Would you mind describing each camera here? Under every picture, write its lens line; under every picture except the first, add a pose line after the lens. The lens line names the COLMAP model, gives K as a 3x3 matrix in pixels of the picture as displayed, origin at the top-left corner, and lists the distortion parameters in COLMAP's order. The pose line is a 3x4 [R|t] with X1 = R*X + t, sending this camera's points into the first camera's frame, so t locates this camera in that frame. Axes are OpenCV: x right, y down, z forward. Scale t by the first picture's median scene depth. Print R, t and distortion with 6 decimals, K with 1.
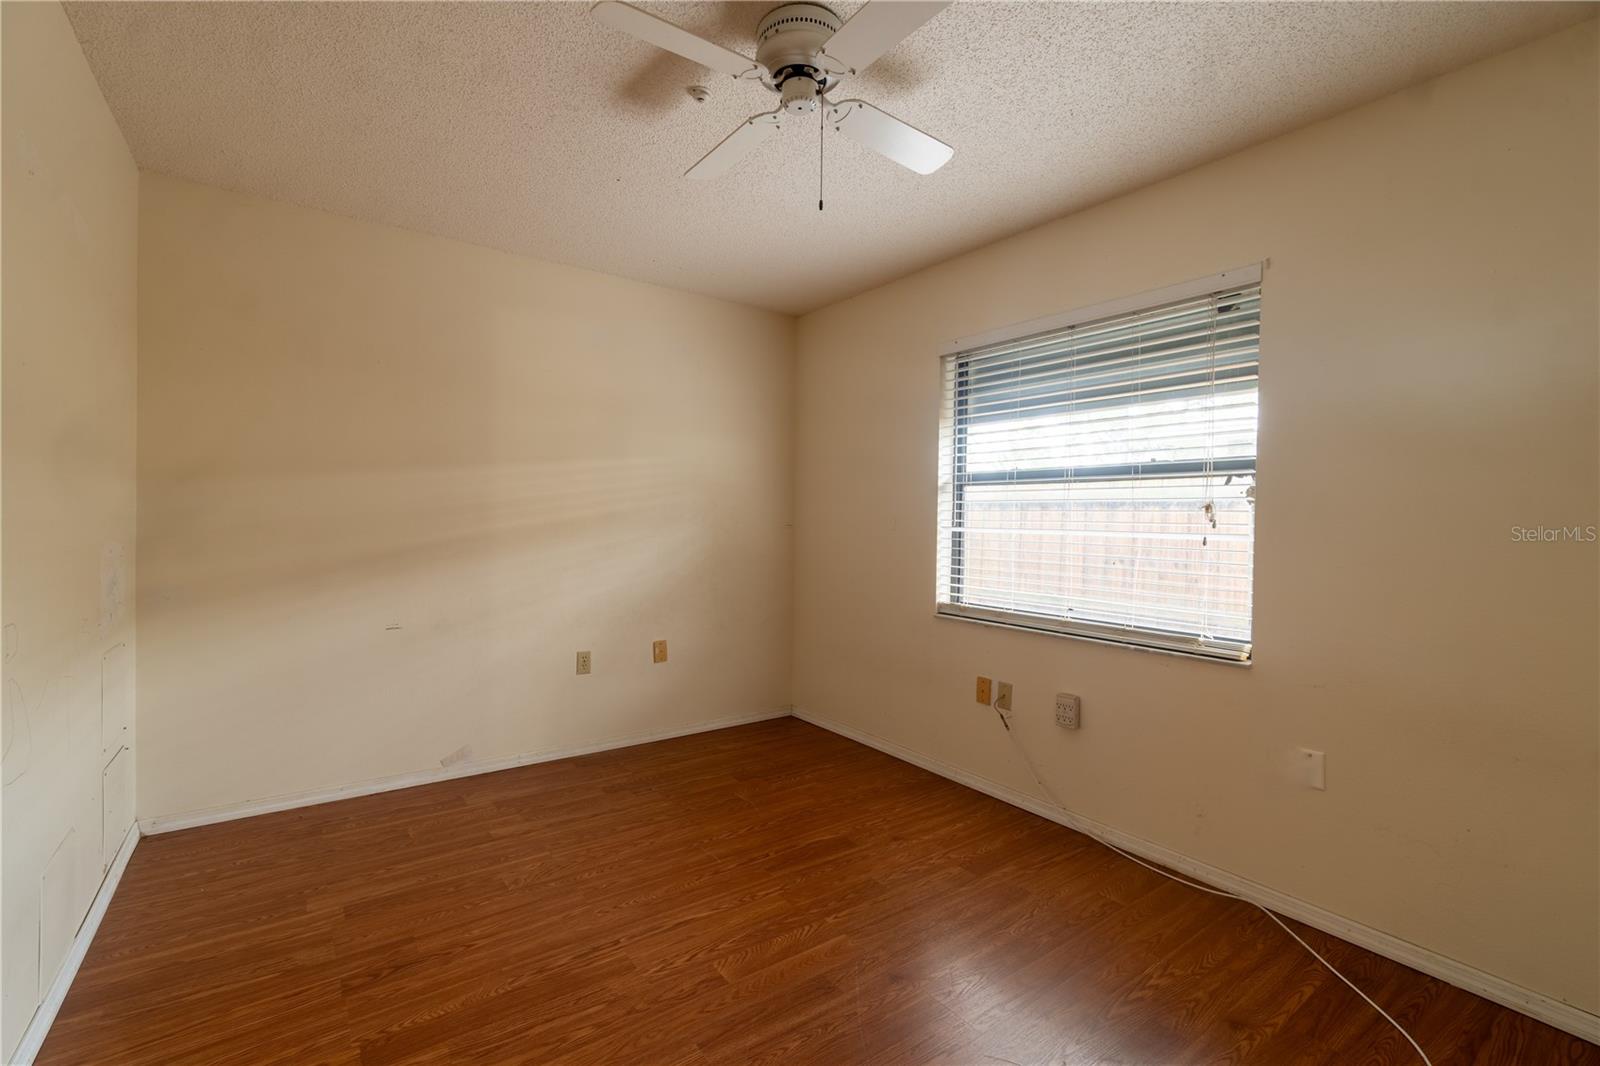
lens RADIAL K [[684.1, 0, 773.4], [0, 684.1, 516.9], [0, 0, 1]] dist [-0.006937, 0.003262]
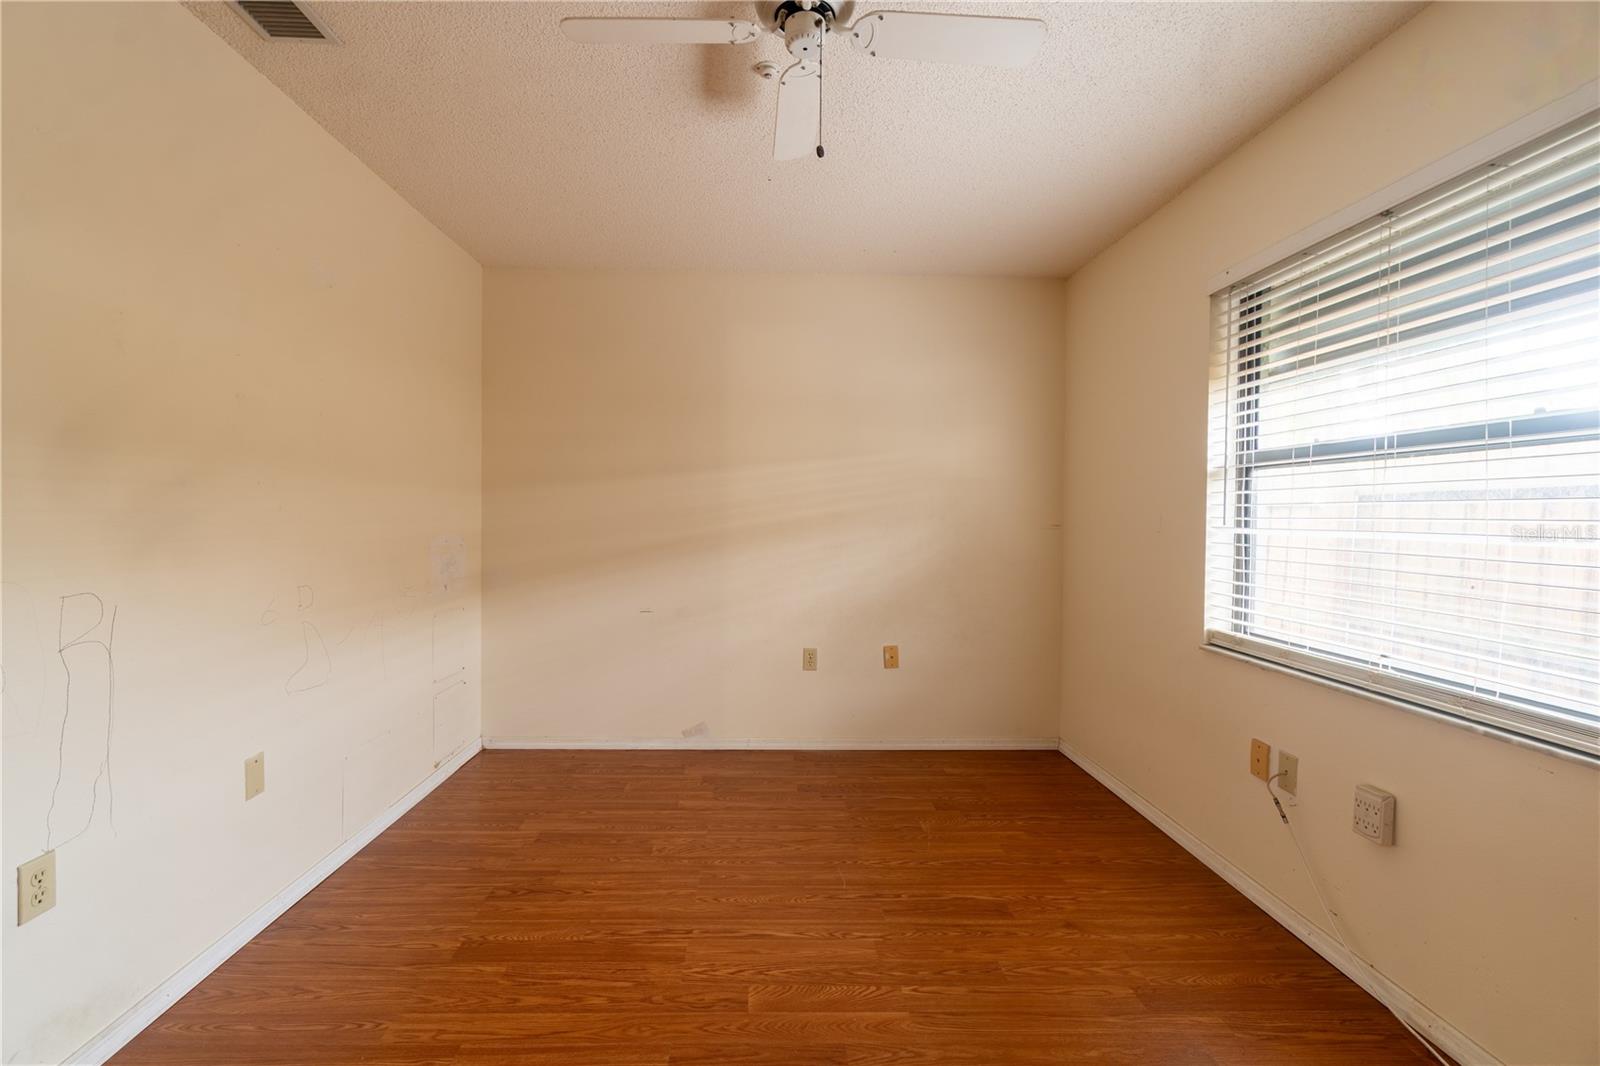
lens RADIAL K [[684.1, 0, 768.9], [0, 684.1, 518.8], [0, 0, 1]] dist [-0.006937, 0.003262]
pose [[0.834363, -0.004223, -0.551200, 0.306704], [0.004029, 0.999991, -0.001563, 0.005938], [0.551201, -0.000917, 0.834372, 0.151981]]
